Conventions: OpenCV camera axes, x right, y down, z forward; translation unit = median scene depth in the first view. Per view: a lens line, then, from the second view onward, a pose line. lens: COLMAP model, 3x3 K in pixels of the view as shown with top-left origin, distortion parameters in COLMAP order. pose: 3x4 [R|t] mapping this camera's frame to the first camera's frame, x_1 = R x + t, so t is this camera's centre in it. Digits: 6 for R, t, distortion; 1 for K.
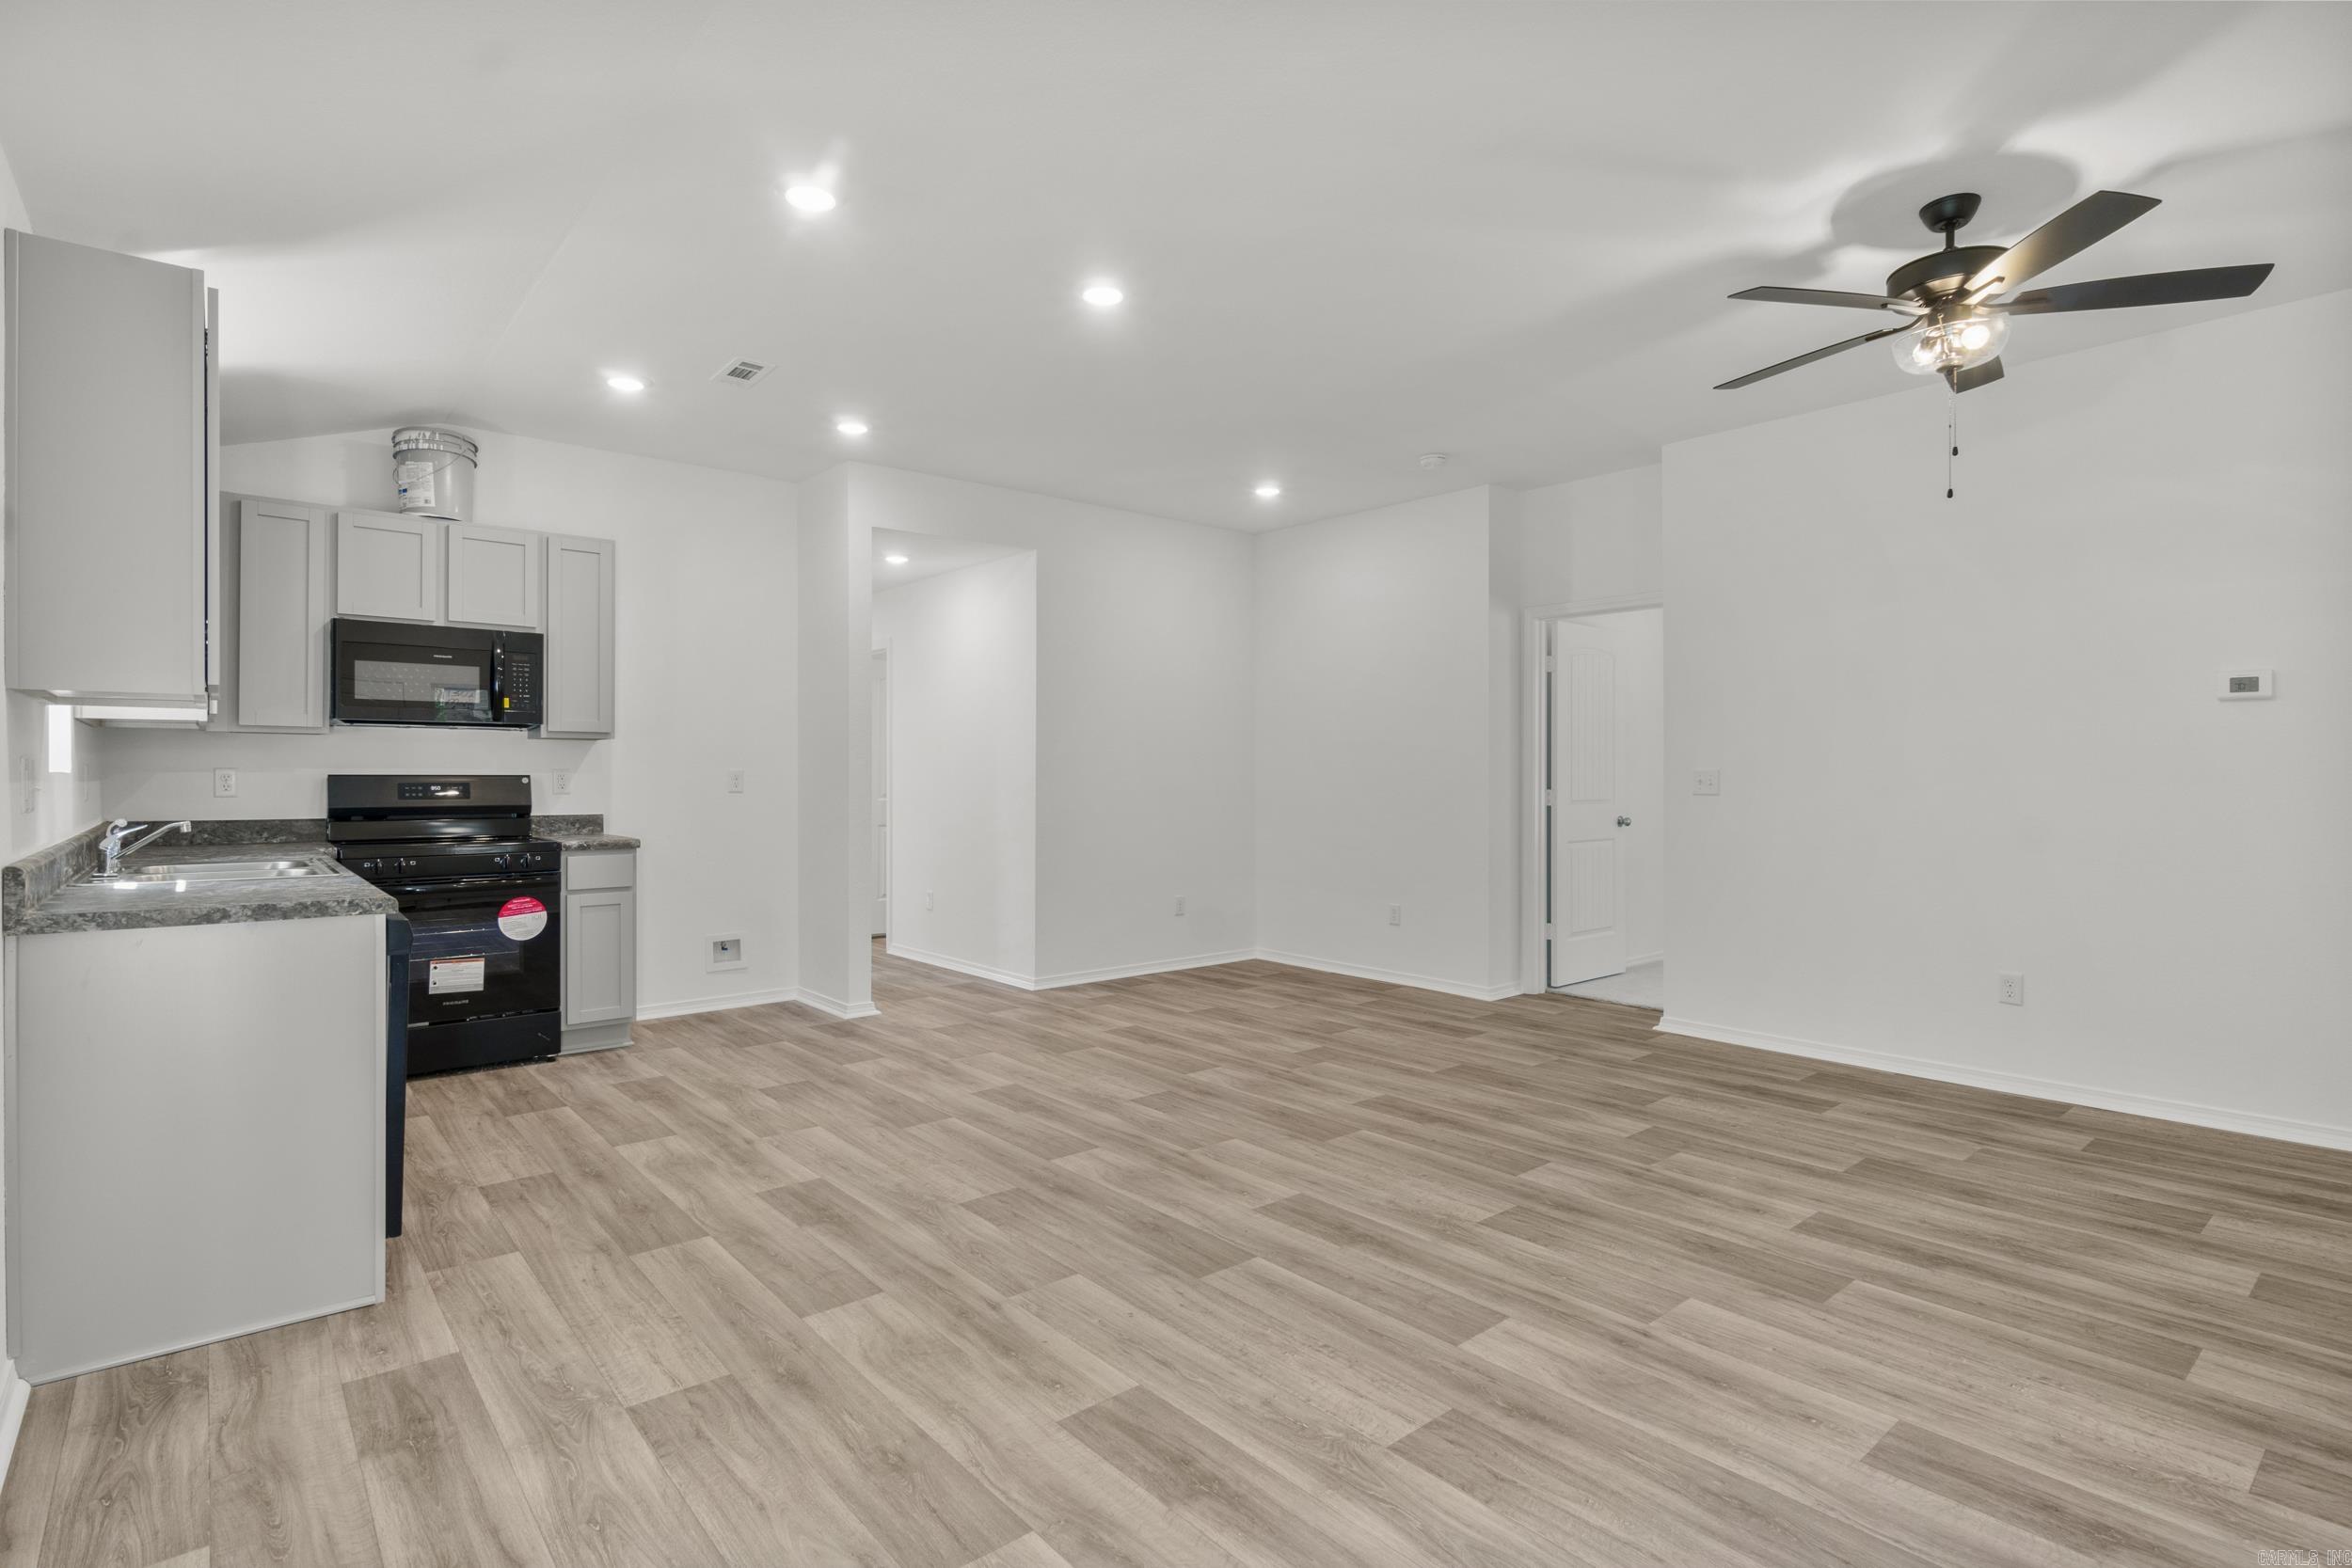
lens RADIAL K [[1141.9, 0, 1159.4], [0, 1141.9, 764.7], [0, 0, 1]] dist [0.002144, -0.000352]
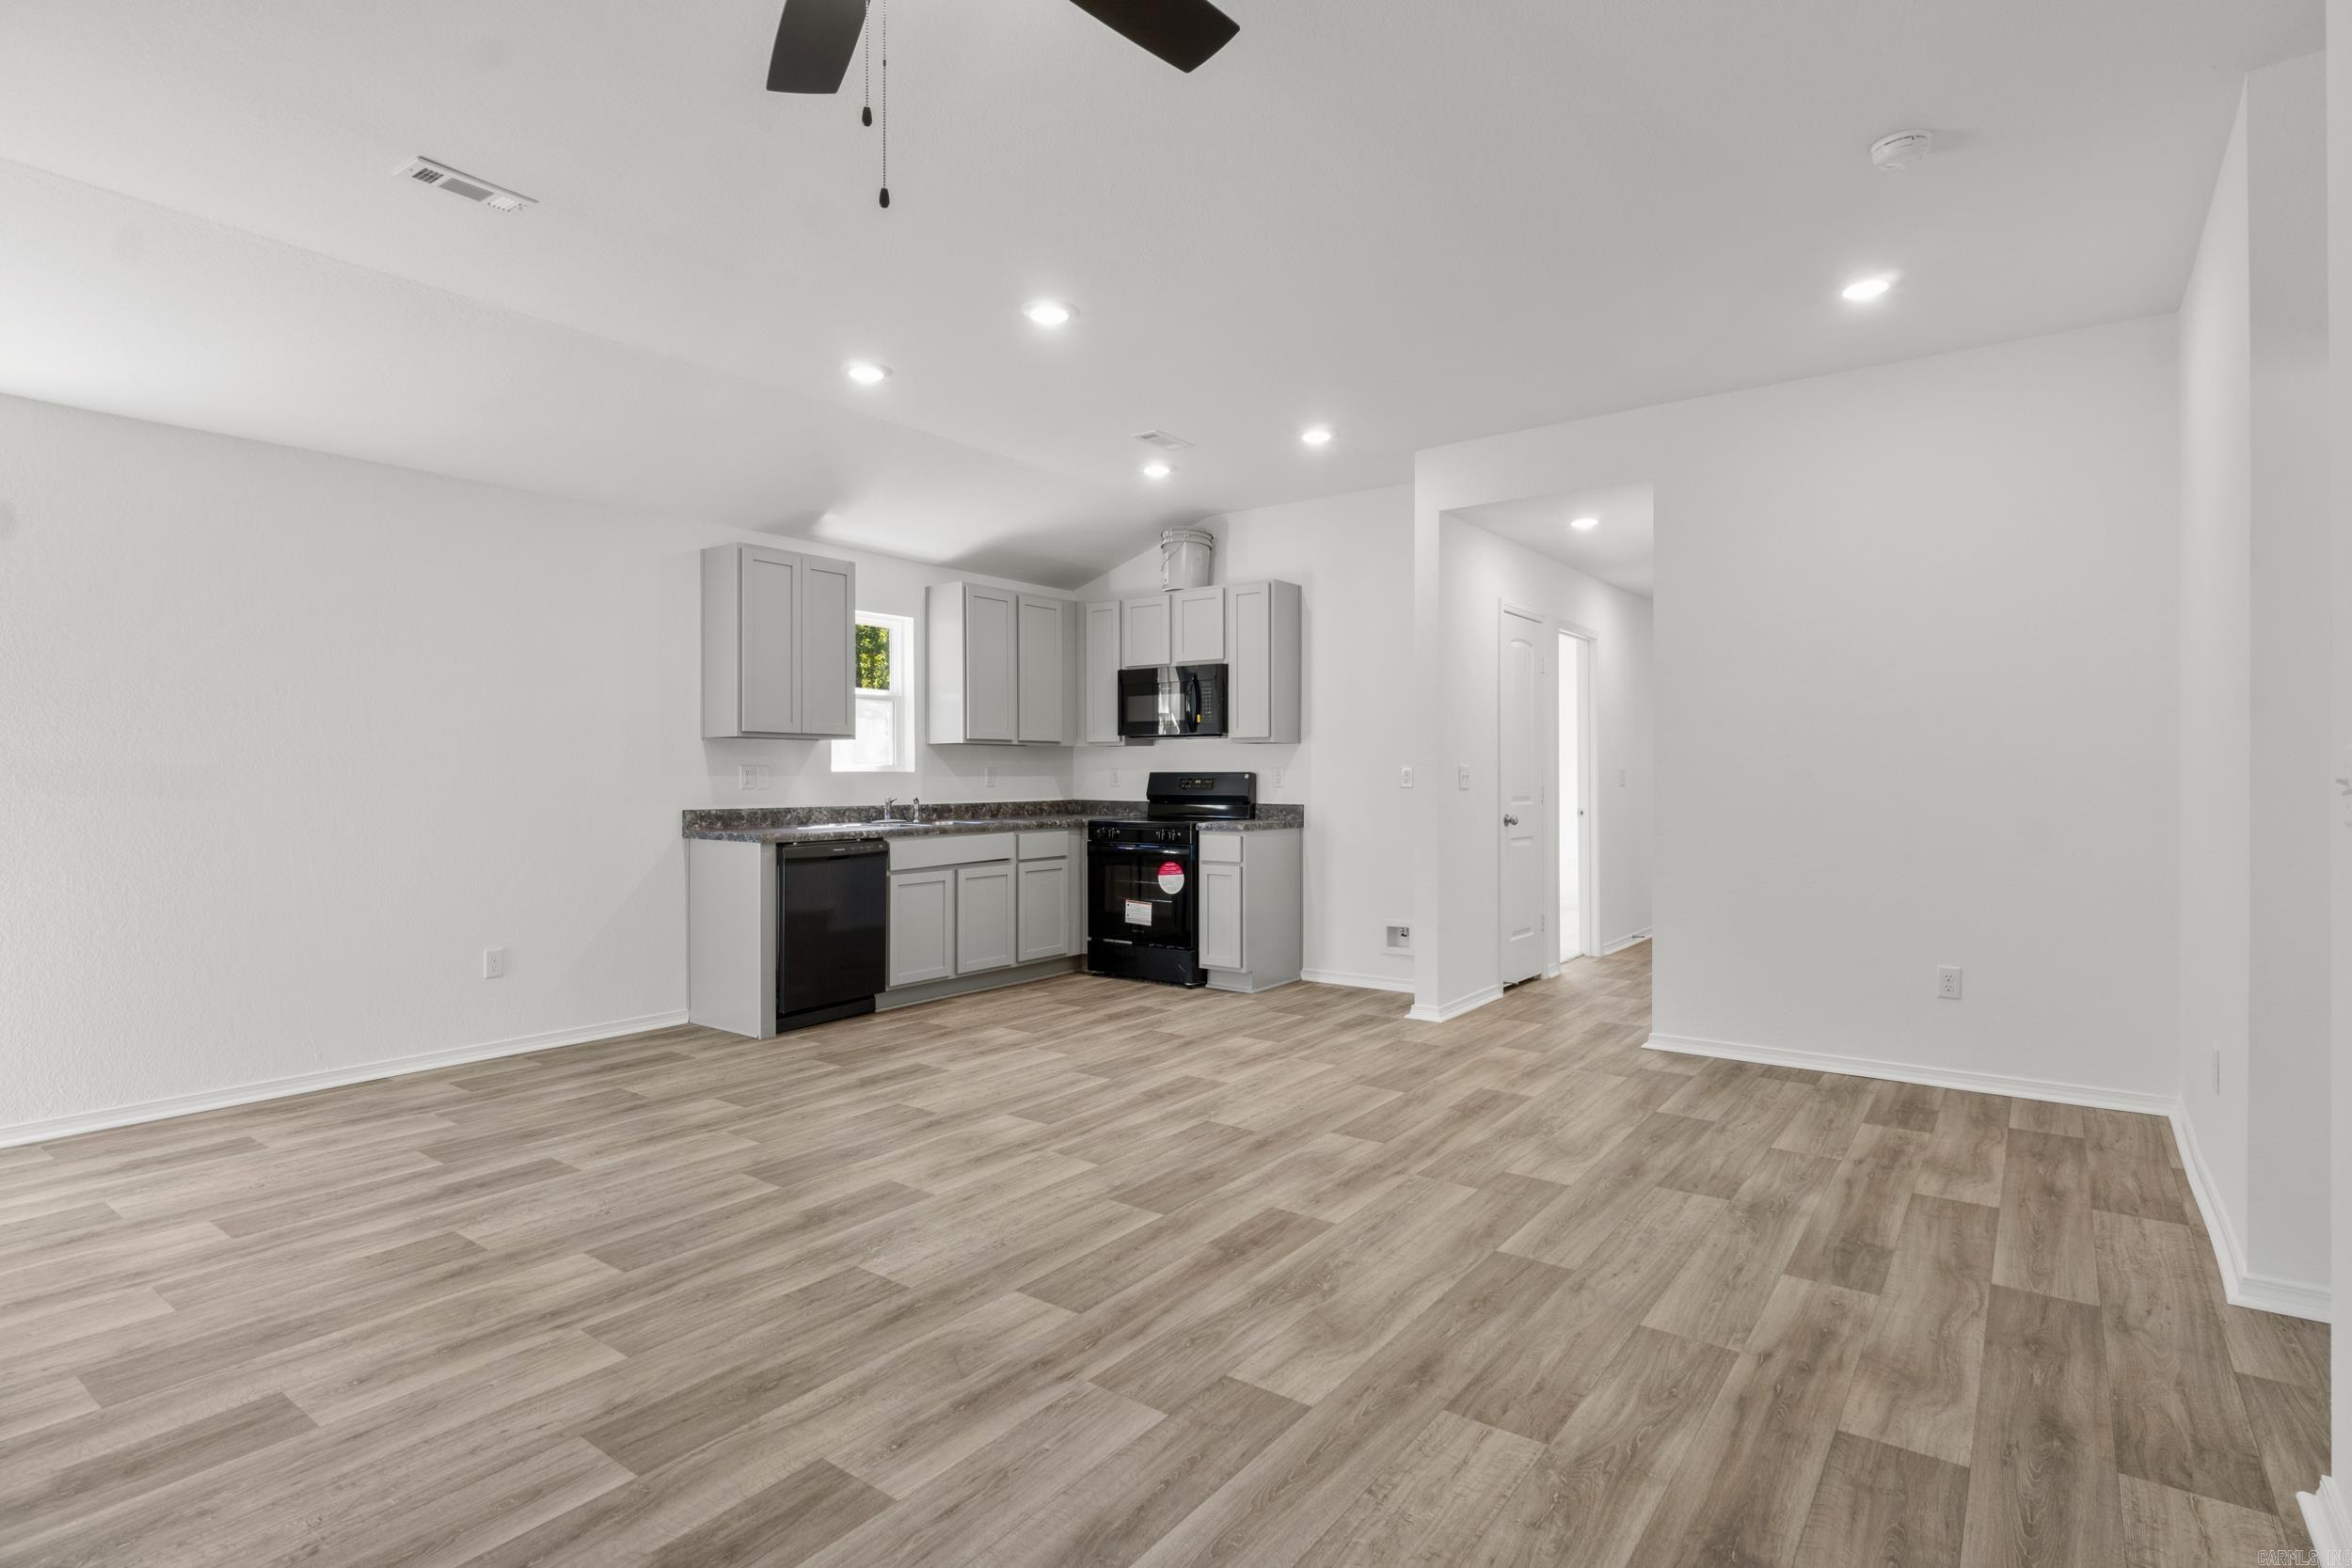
lens RADIAL K [[1186.5, 0, 1152.6], [0, 1186.5, 760.4], [0, 0, 1]] dist [-0.016063, 0.007464]
pose [[0.221489, -0.011318, -0.975097, 1.075960], [0.012024, 0.999888, -0.008874, 0.009312], [0.975089, -0.009759, 0.221600, 0.883437]]
